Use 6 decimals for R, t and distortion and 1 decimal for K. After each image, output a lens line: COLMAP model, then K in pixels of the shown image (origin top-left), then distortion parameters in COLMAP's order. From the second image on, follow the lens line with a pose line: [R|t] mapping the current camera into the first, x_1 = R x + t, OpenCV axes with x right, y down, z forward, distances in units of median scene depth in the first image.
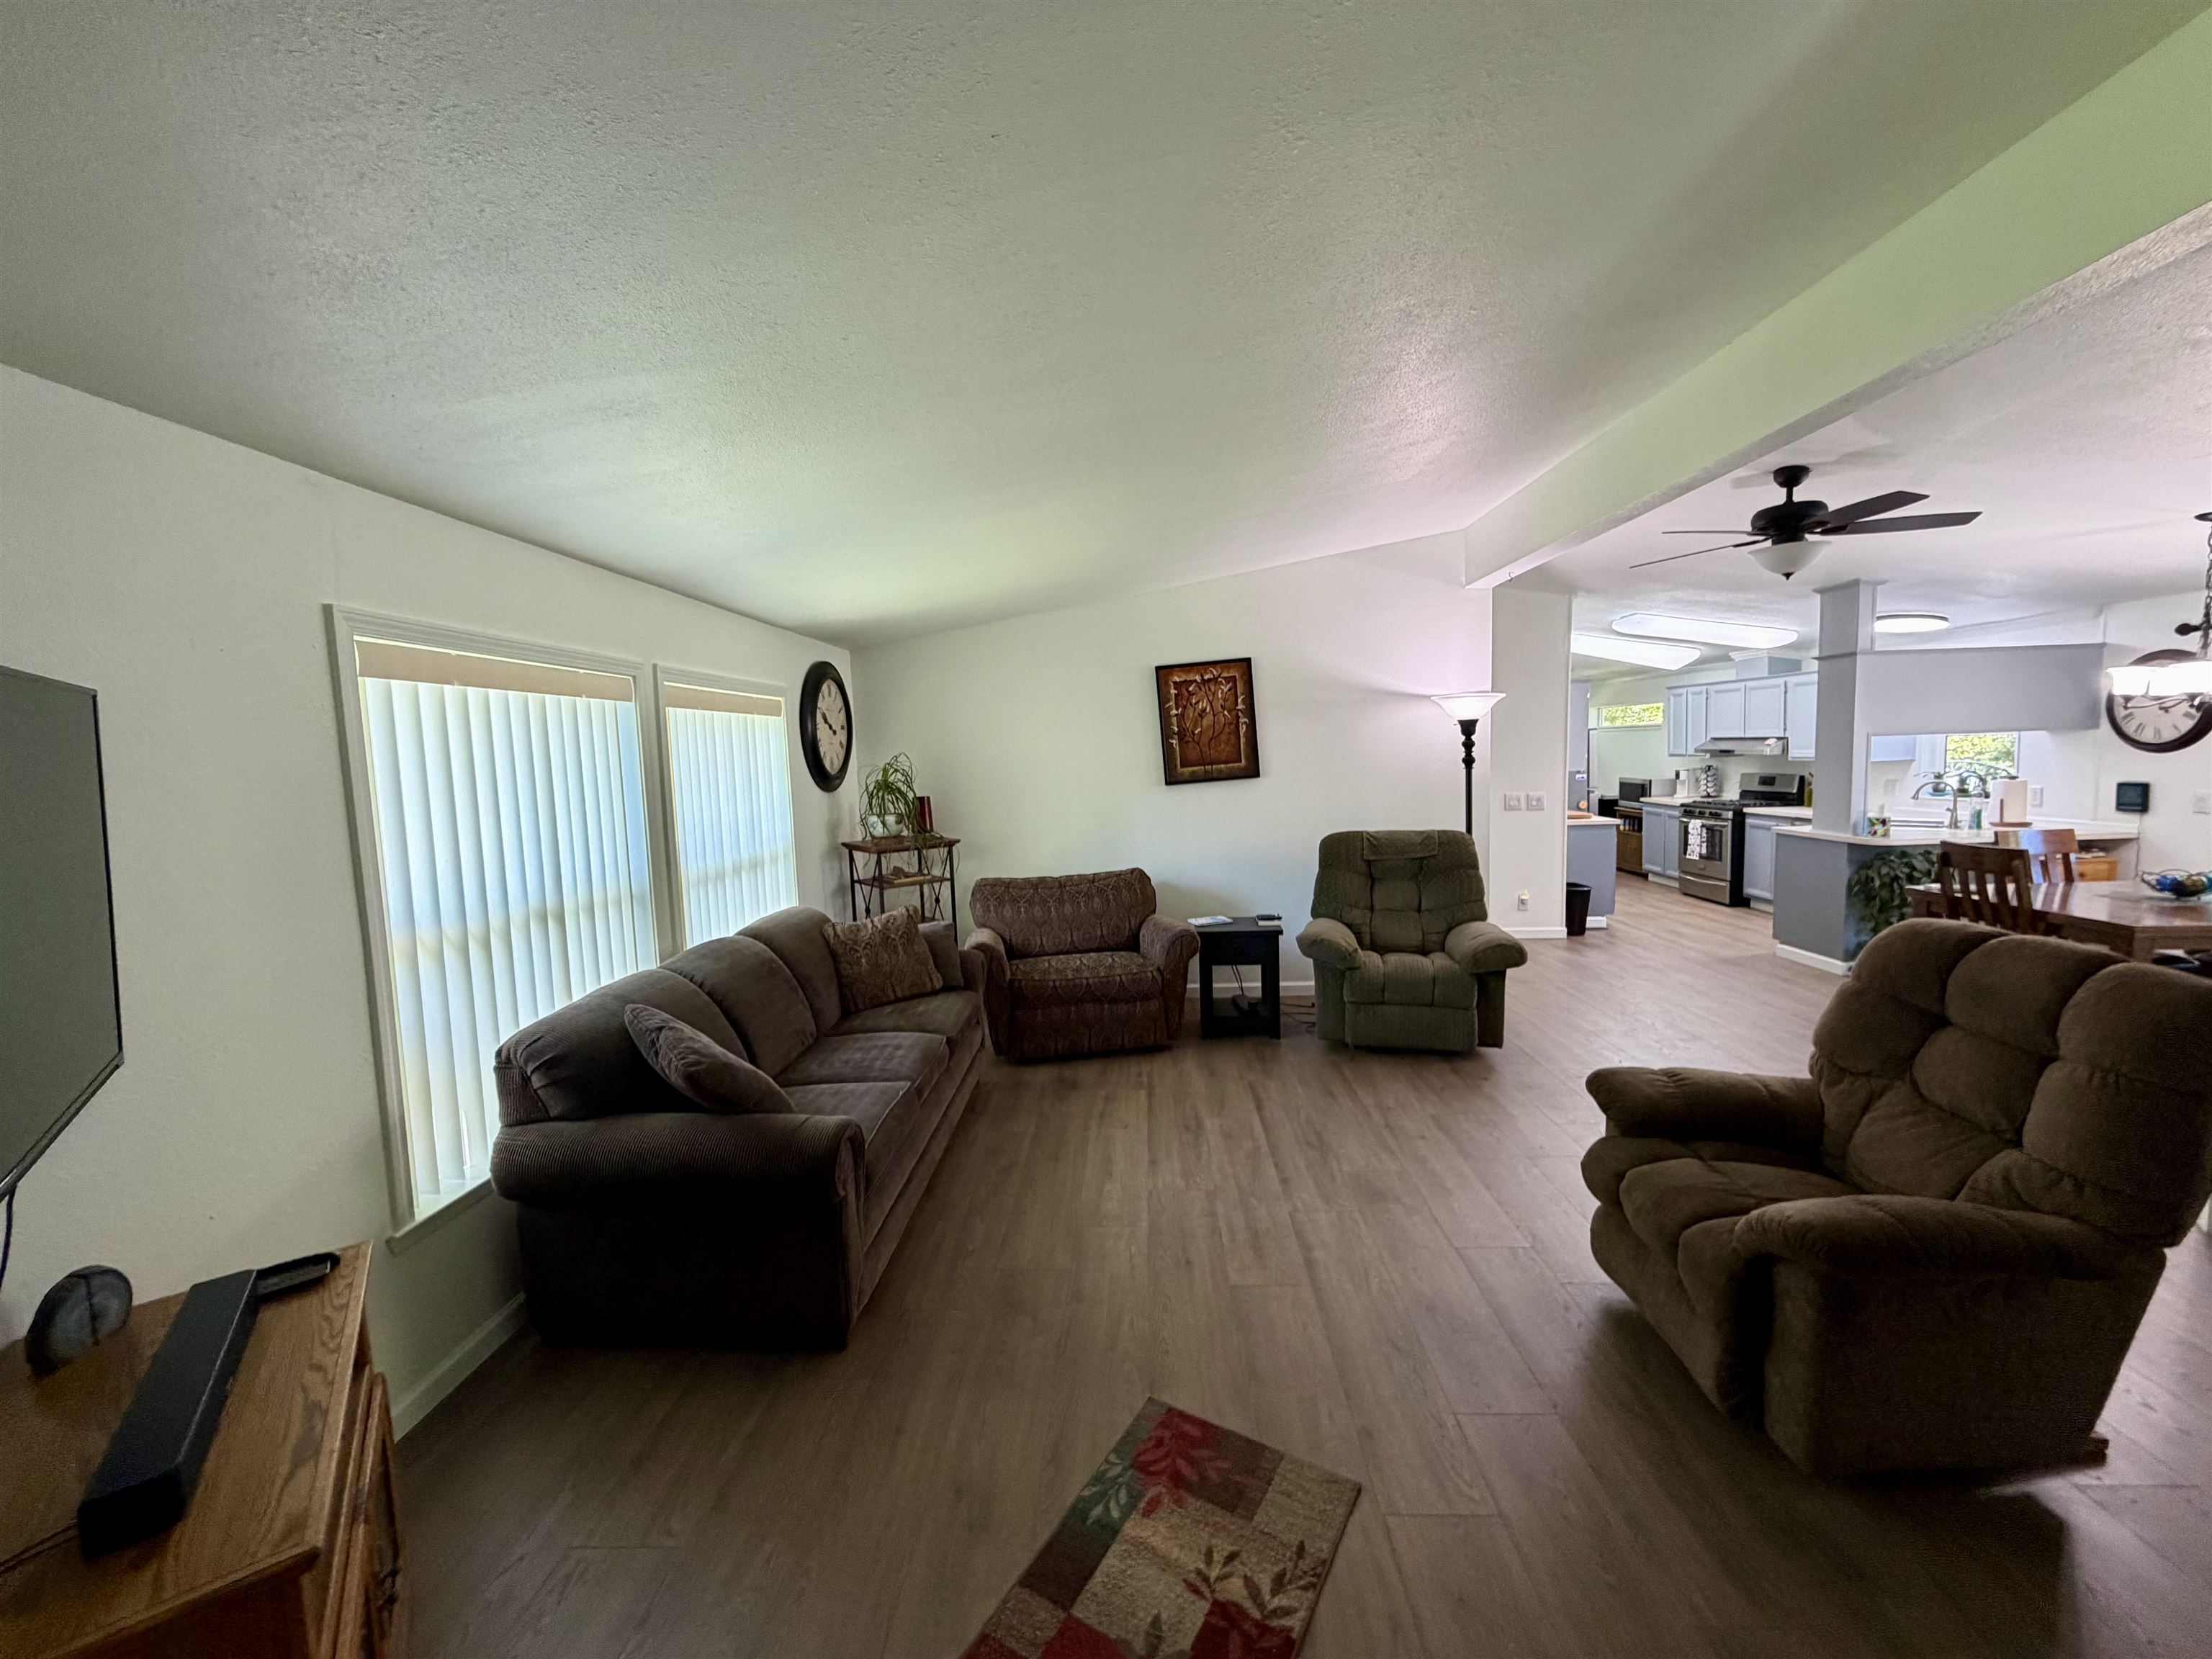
lens RADIAL K [[878.9, 0, 1100.0], [0, 878.9, 829.9], [0, 0, 1]] dist [0.001249, -0.000376]
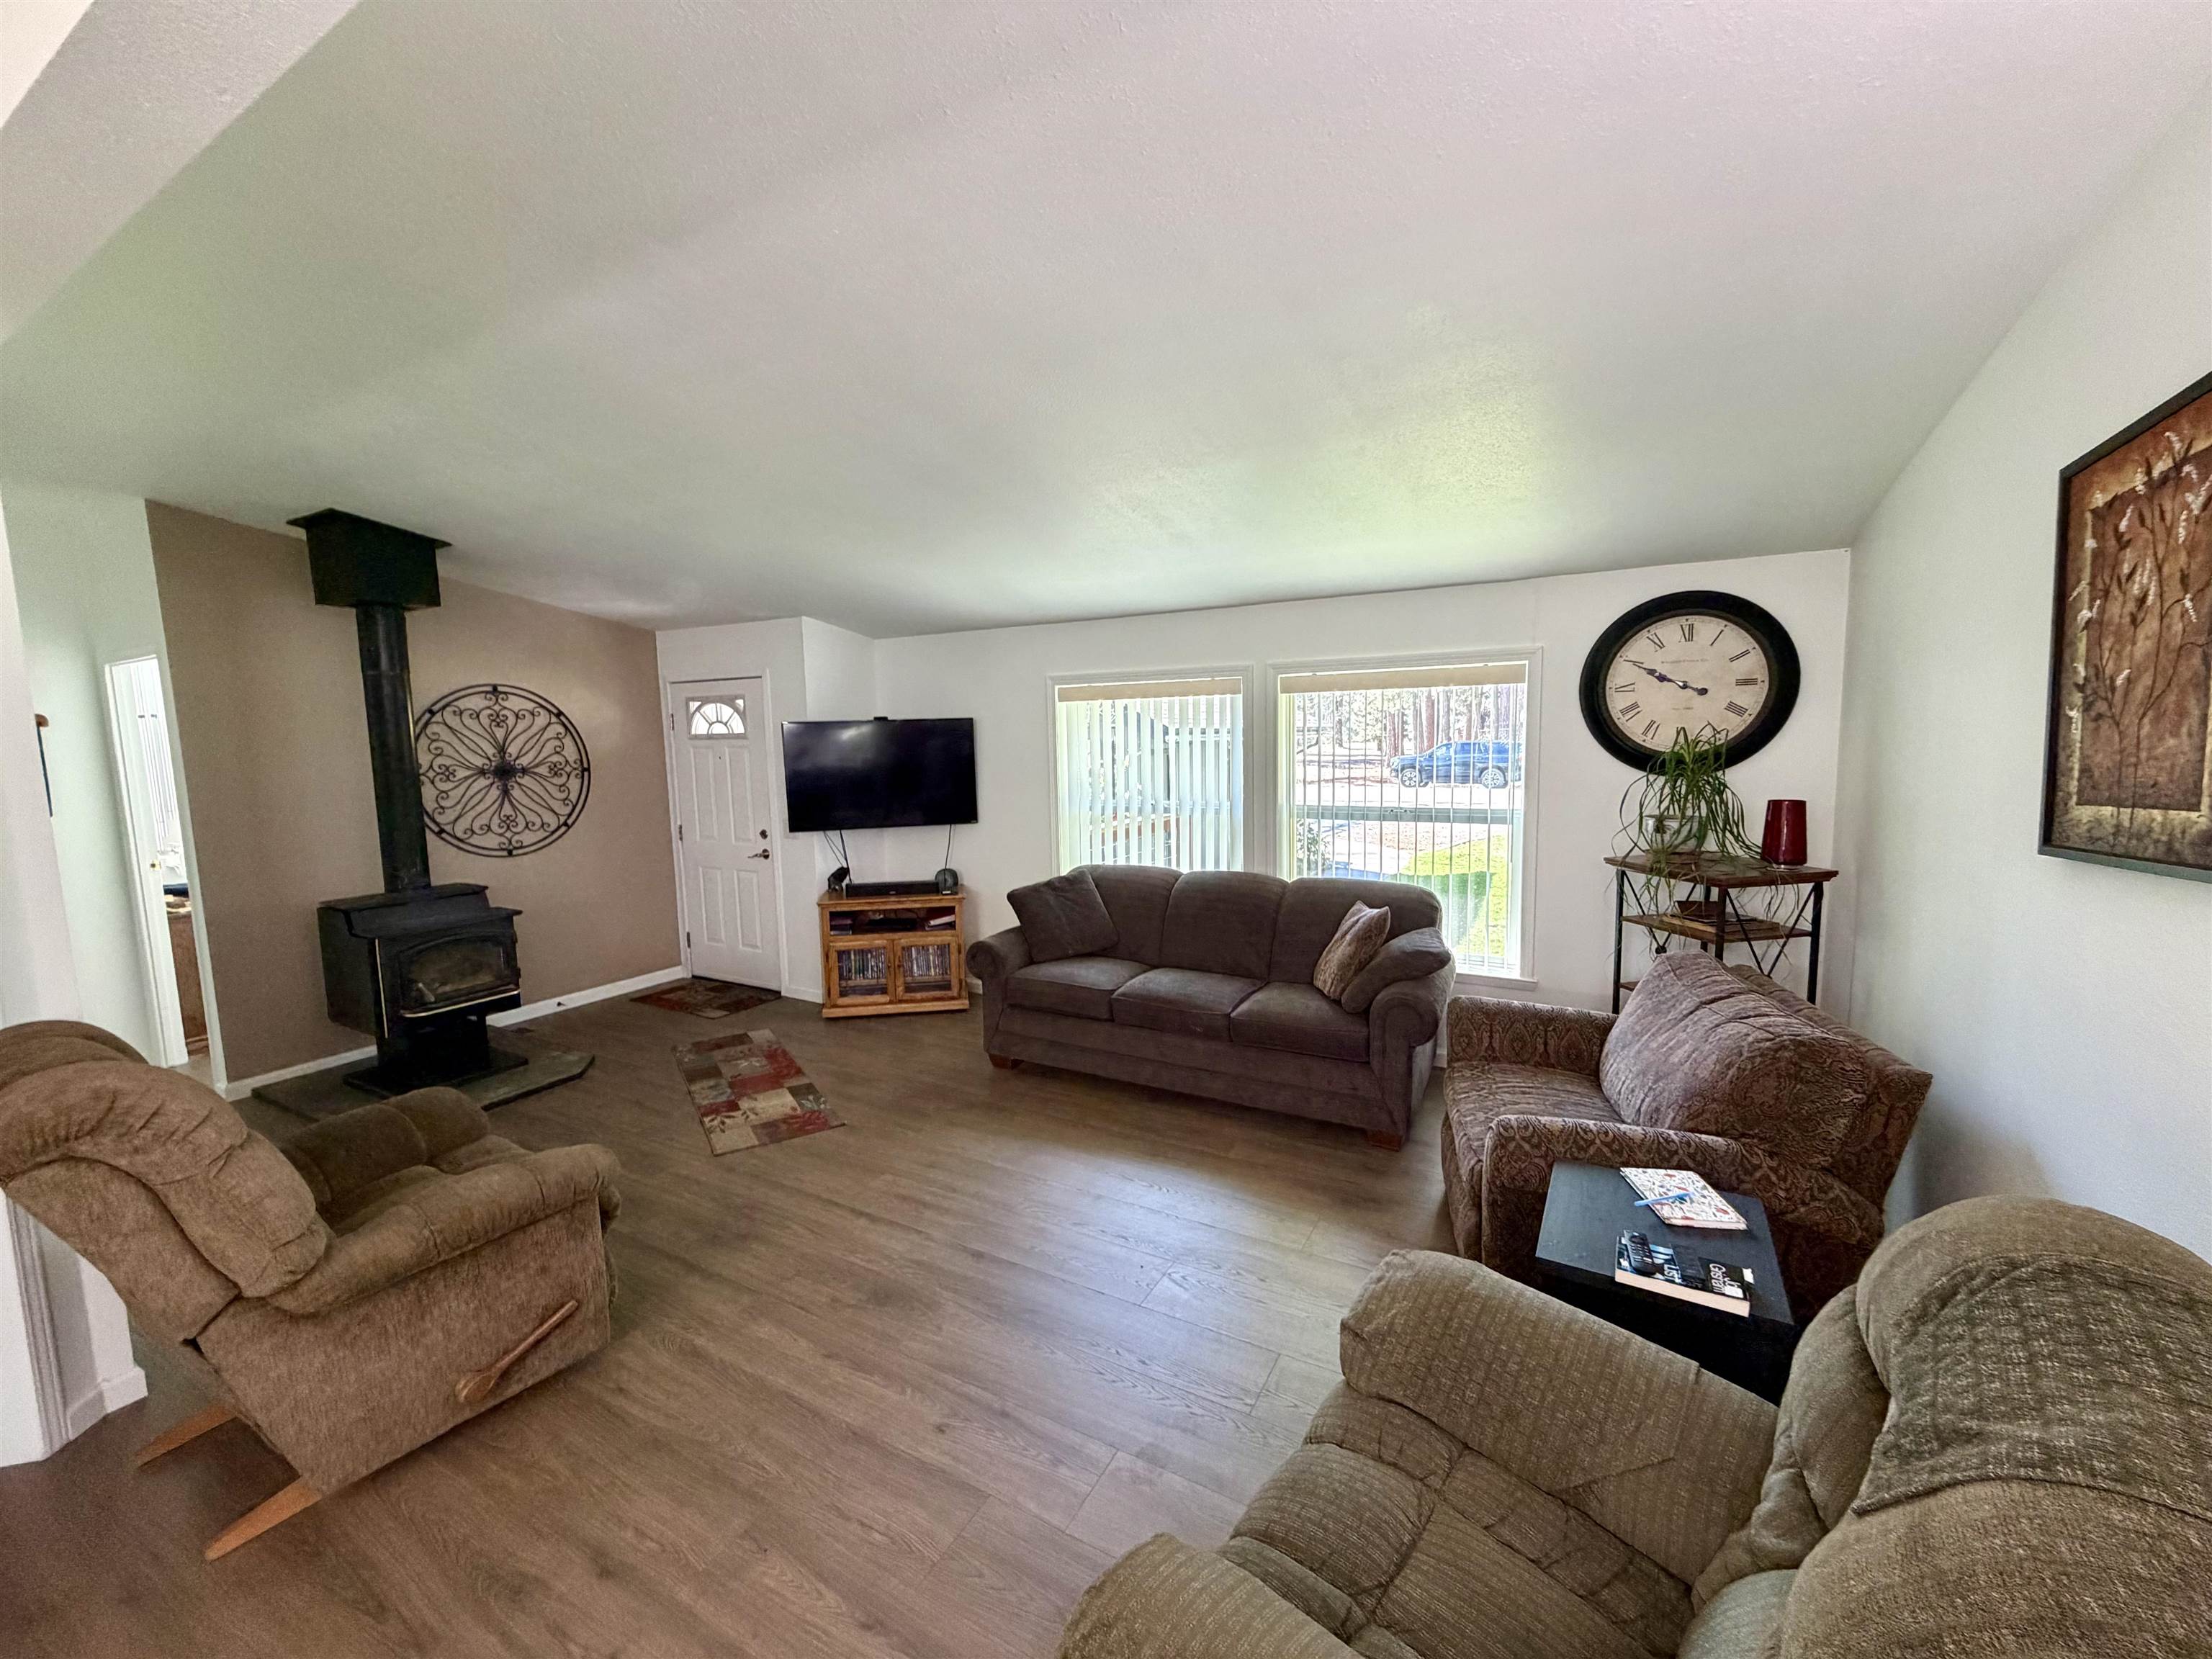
lens RADIAL K [[878.9, 0, 1100.0], [0, 878.9, 829.9], [0, 0, 1]] dist [0.001249, -0.000376]
pose [[-0.445349, 0.143642, -0.883760, 0.827722], [-0.038542, 0.983057, 0.179203, -0.168007], [0.894527, 0.113869, -0.432267, 1.370761]]
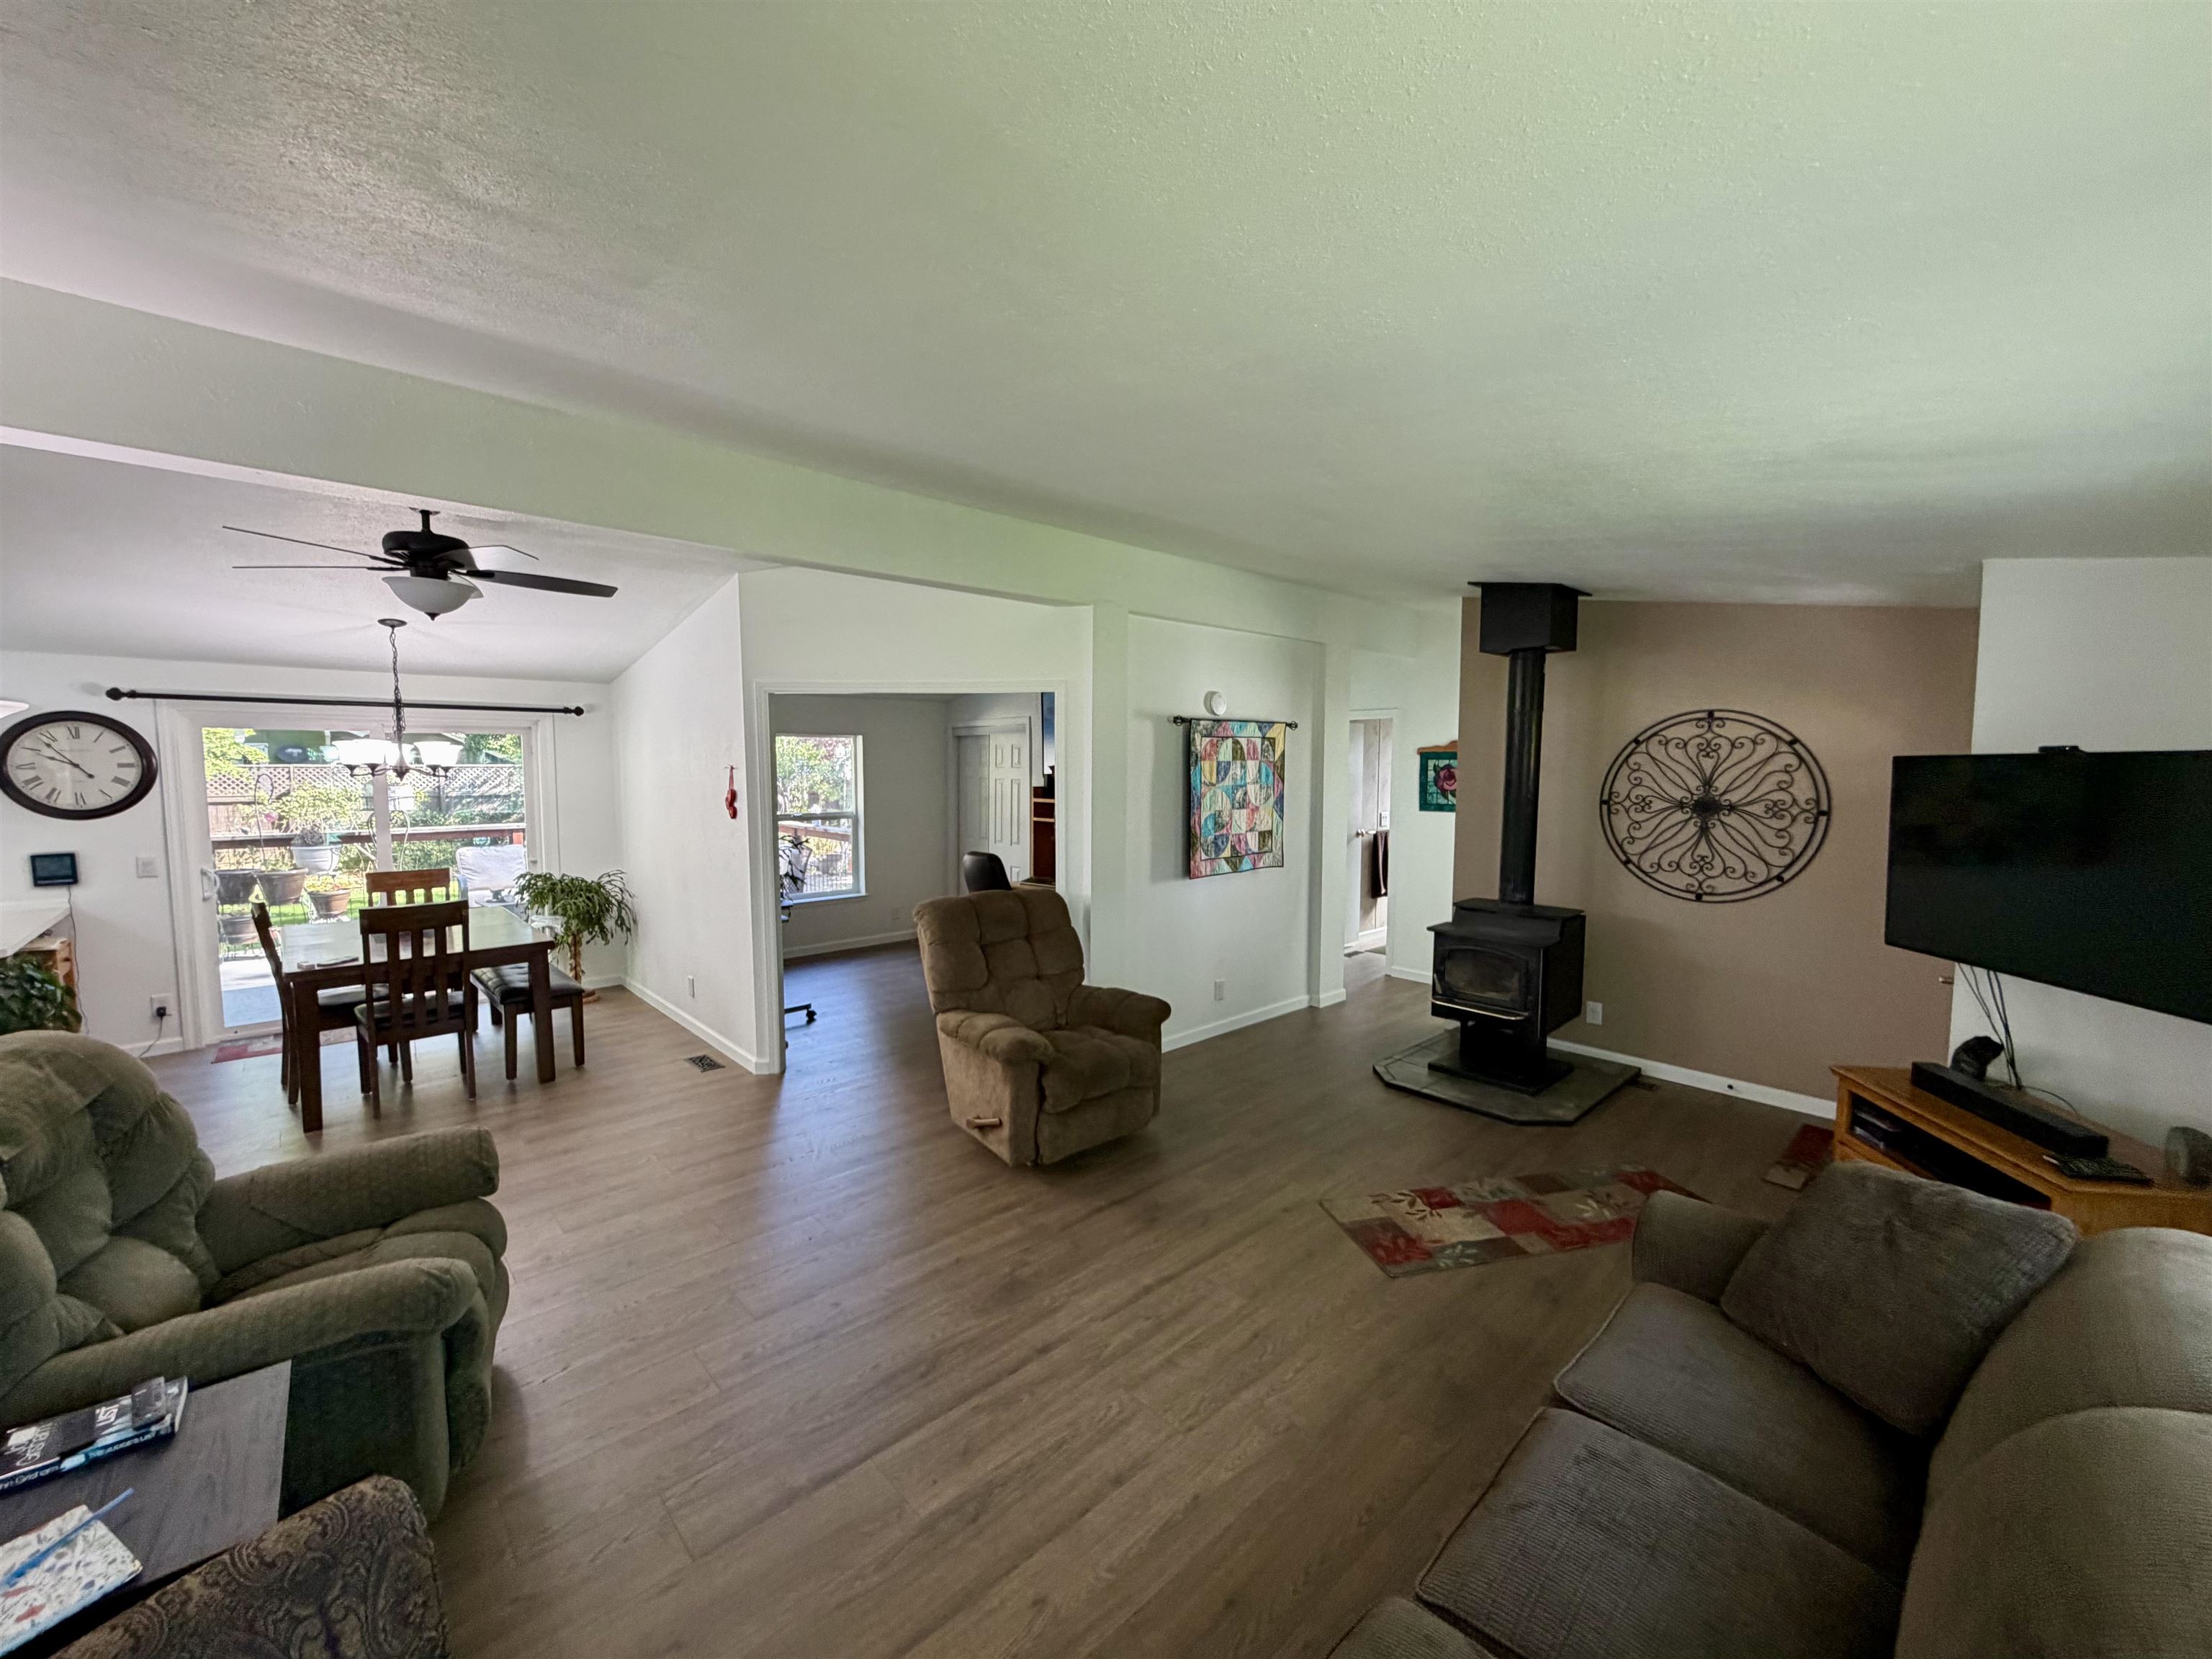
lens RADIAL K [[878.9, 0, 1100.0], [0, 878.9, 829.9], [0, 0, 1]] dist [0.001249, -0.000376]
pose [[-0.716496, -0.020206, 0.697299, -0.355048], [0.079734, 0.990657, 0.110636, -0.144810], [-0.693020, 0.134869, -0.708191, 1.397075]]
